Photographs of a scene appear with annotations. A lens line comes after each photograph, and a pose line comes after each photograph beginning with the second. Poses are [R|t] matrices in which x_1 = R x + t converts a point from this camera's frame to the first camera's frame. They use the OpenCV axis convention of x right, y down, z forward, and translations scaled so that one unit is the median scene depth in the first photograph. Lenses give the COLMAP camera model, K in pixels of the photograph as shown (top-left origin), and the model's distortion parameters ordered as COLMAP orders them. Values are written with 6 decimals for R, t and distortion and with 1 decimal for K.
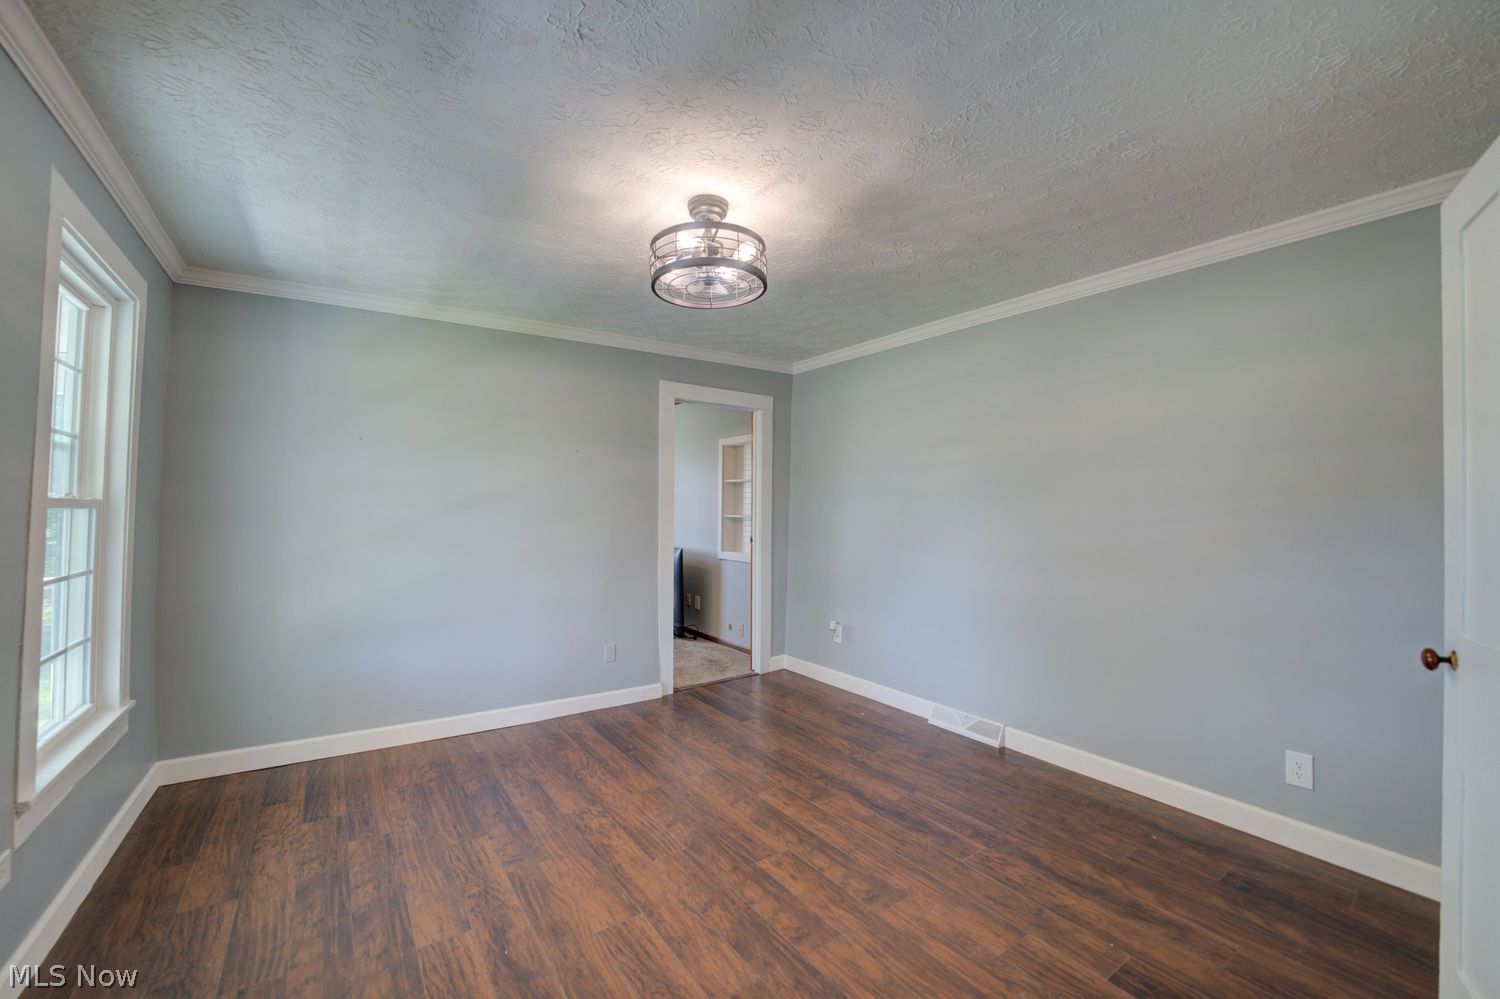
lens RADIAL K [[601.0, 0, 752.6], [0, 601.0, 494.9], [0, 0, 1]] dist [-0.028366, 0.003050]
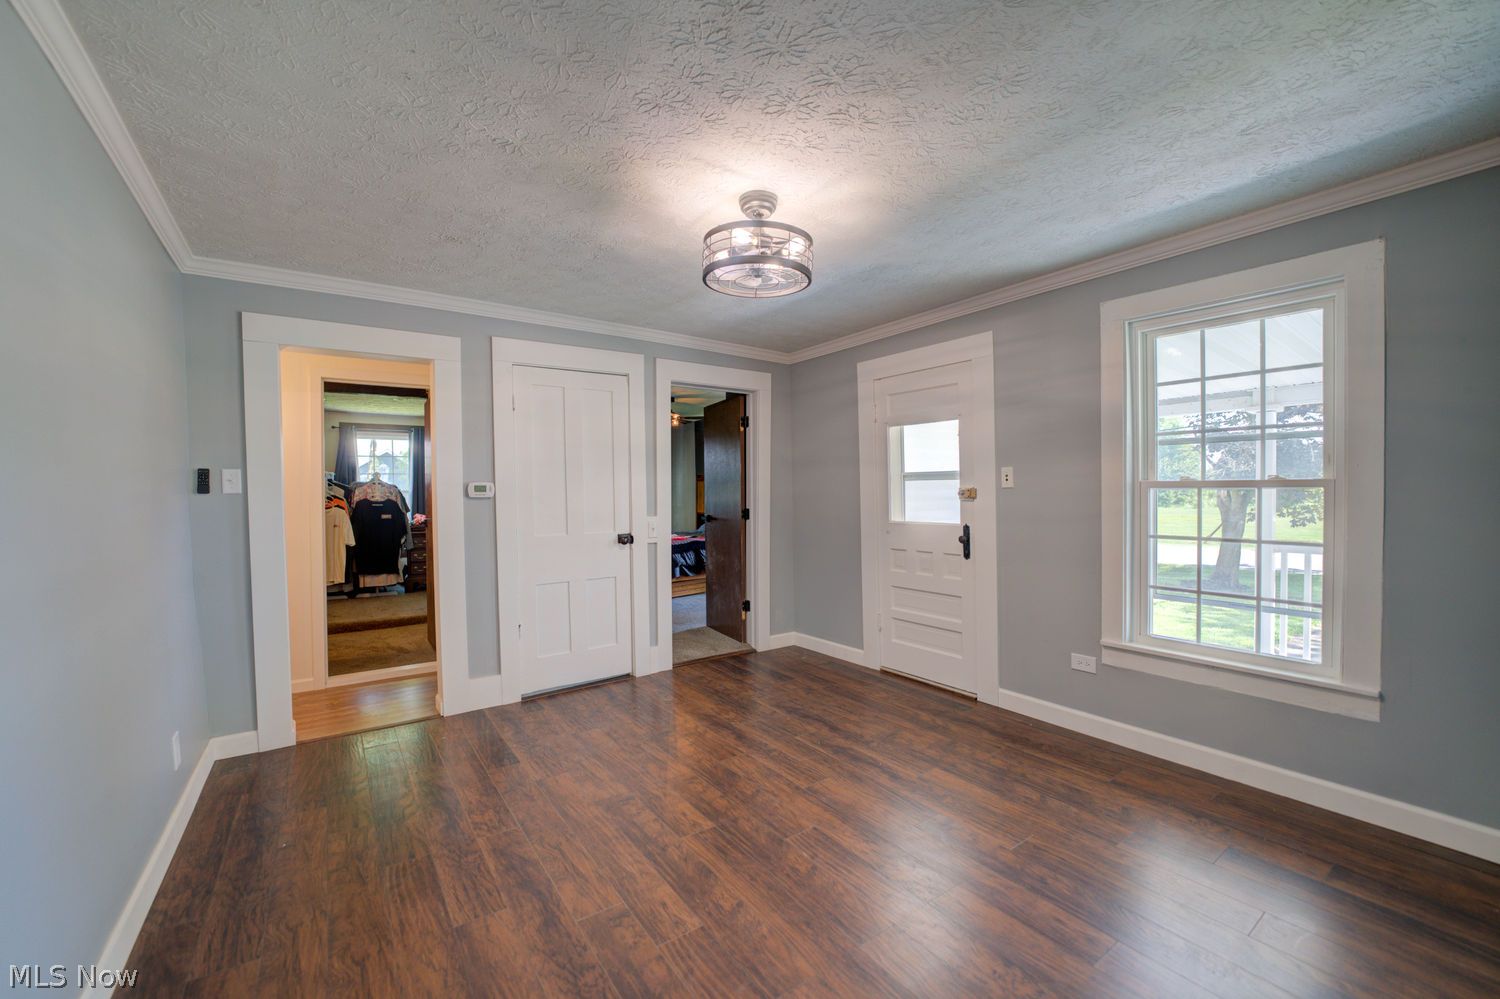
lens RADIAL K [[601.0, 0, 750.5], [0, 601.0, 496.6], [0, 0, 1]] dist [-0.028366, 0.003050]
pose [[-0.999997, 0.002261, -0.001221, -0.058456], [0.002279, 0.999874, -0.015722, 0.055693], [0.001185, -0.015724, -0.999876, 2.138314]]
